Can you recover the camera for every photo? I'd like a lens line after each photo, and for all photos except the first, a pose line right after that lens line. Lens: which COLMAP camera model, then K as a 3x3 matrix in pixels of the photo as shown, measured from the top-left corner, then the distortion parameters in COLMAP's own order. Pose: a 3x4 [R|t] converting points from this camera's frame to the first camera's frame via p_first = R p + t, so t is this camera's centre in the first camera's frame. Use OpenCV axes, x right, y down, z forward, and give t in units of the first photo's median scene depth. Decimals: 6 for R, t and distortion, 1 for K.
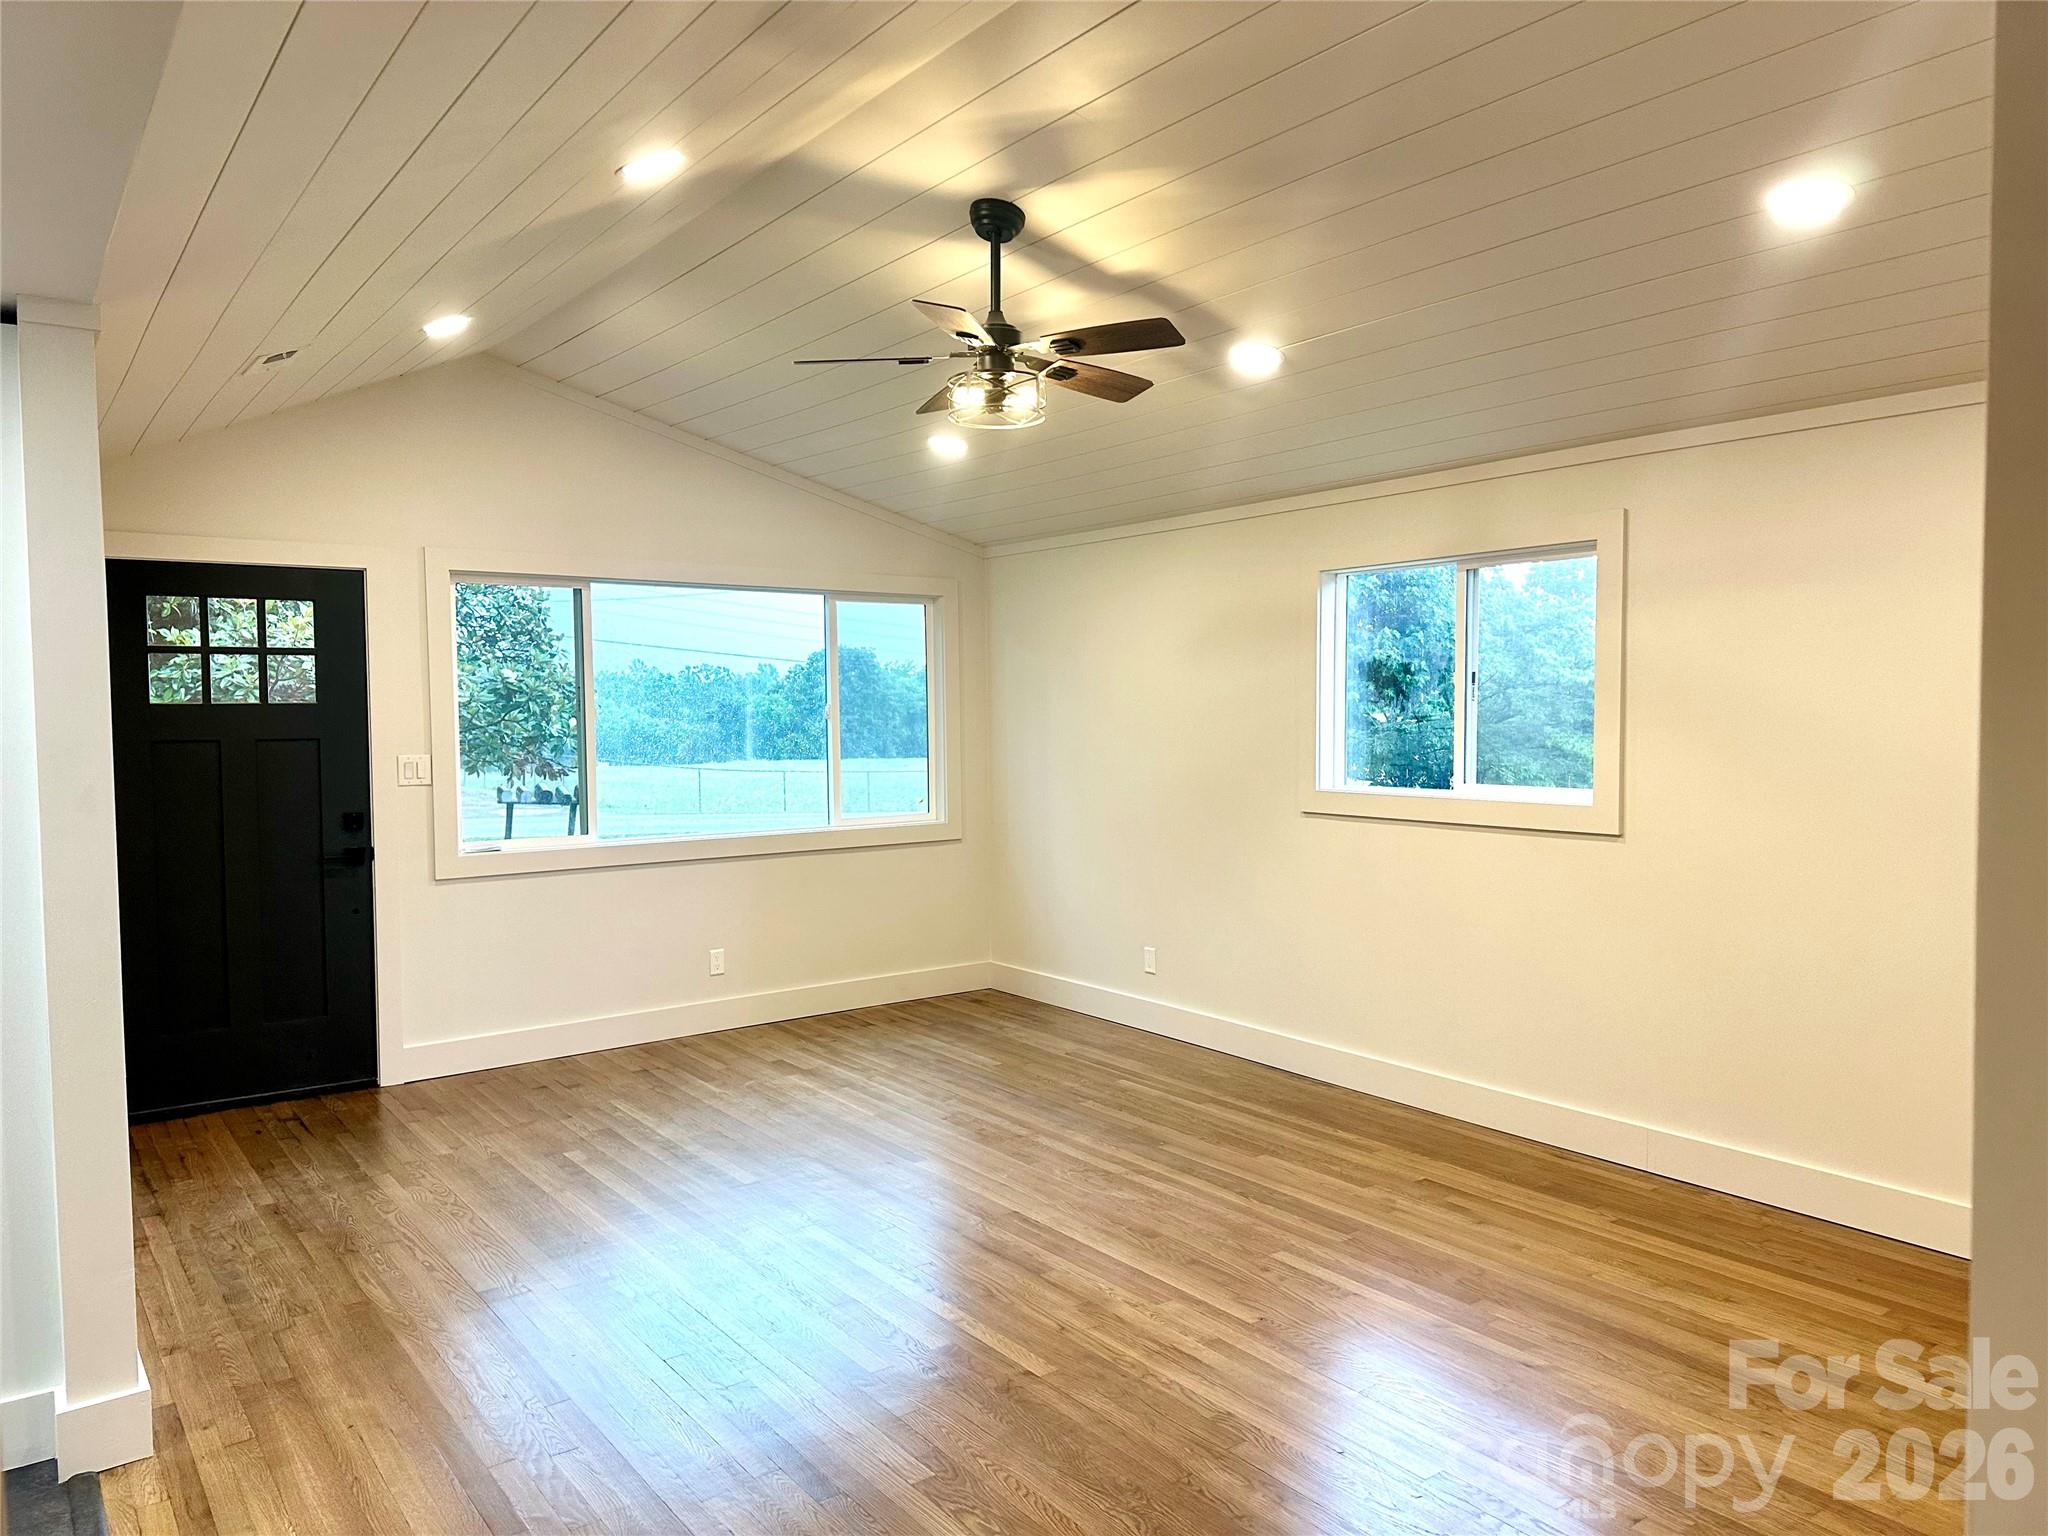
lens RADIAL K [[1428.7, 0, 1029.4], [0, 1428.7, 762.2], [0, 0, 1]] dist [0.072902, -0.092555]
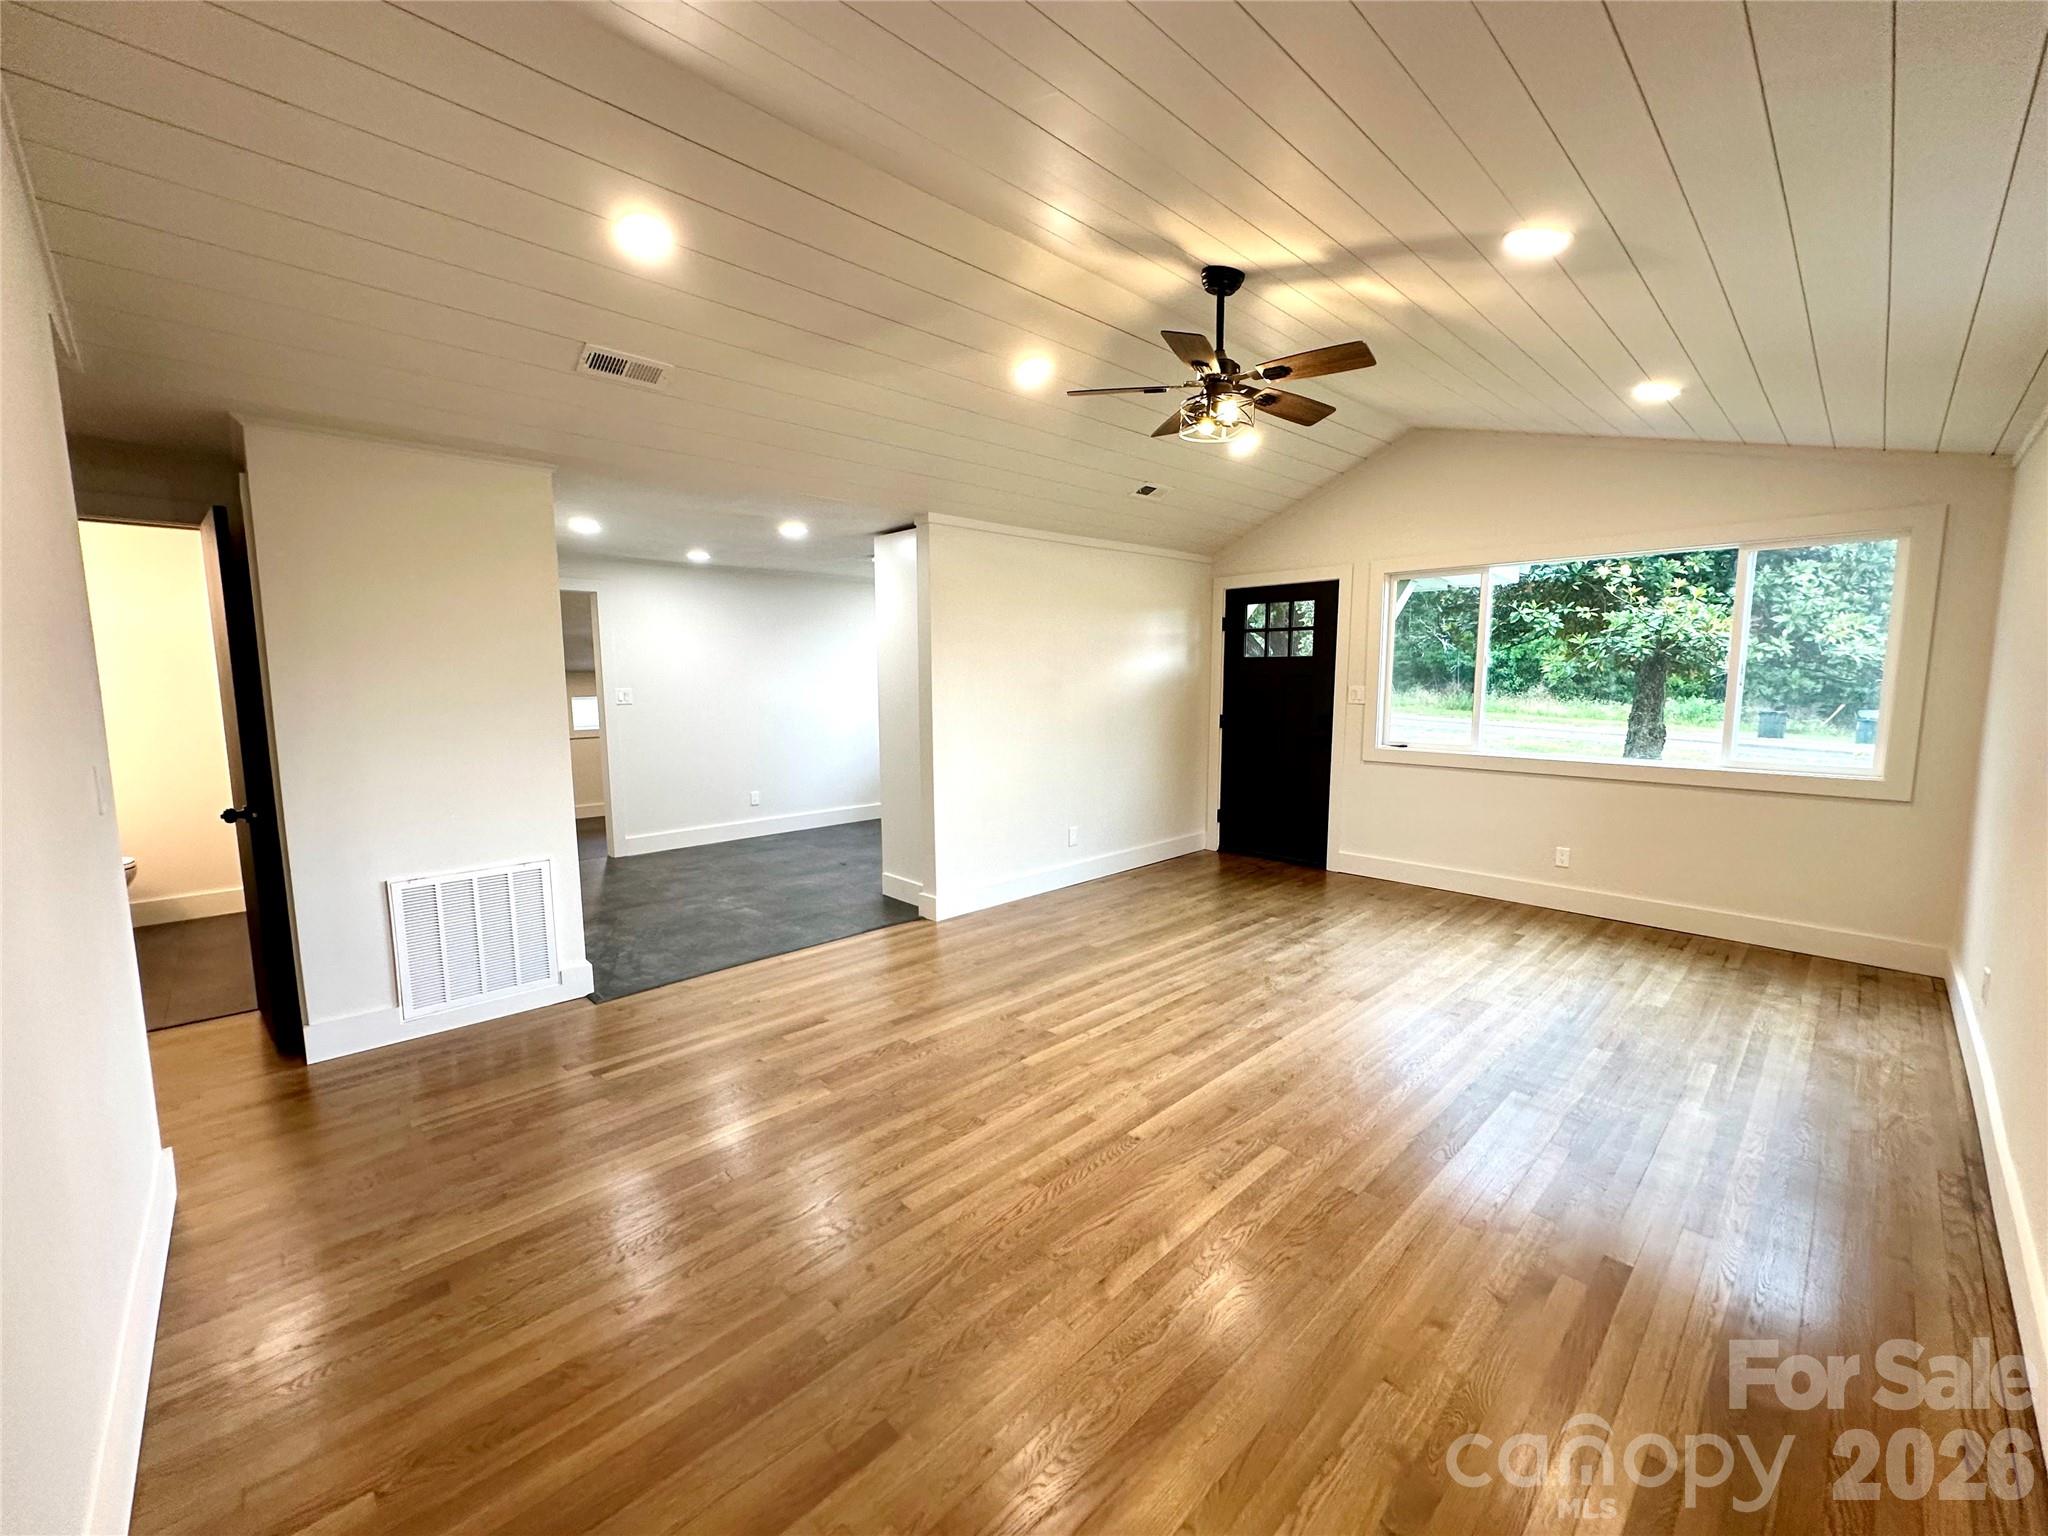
lens RADIAL K [[824.0, 0, 1025.3], [0, 824.0, 770.9], [0, 0, 1]] dist [0.001297, 0.000079]
pose [[0.129595, 0.131438, -0.982817, 0.534293], [-0.039493, 0.991073, 0.127334, -0.015103], [0.990780, 0.022313, 0.133629, 0.521817]]
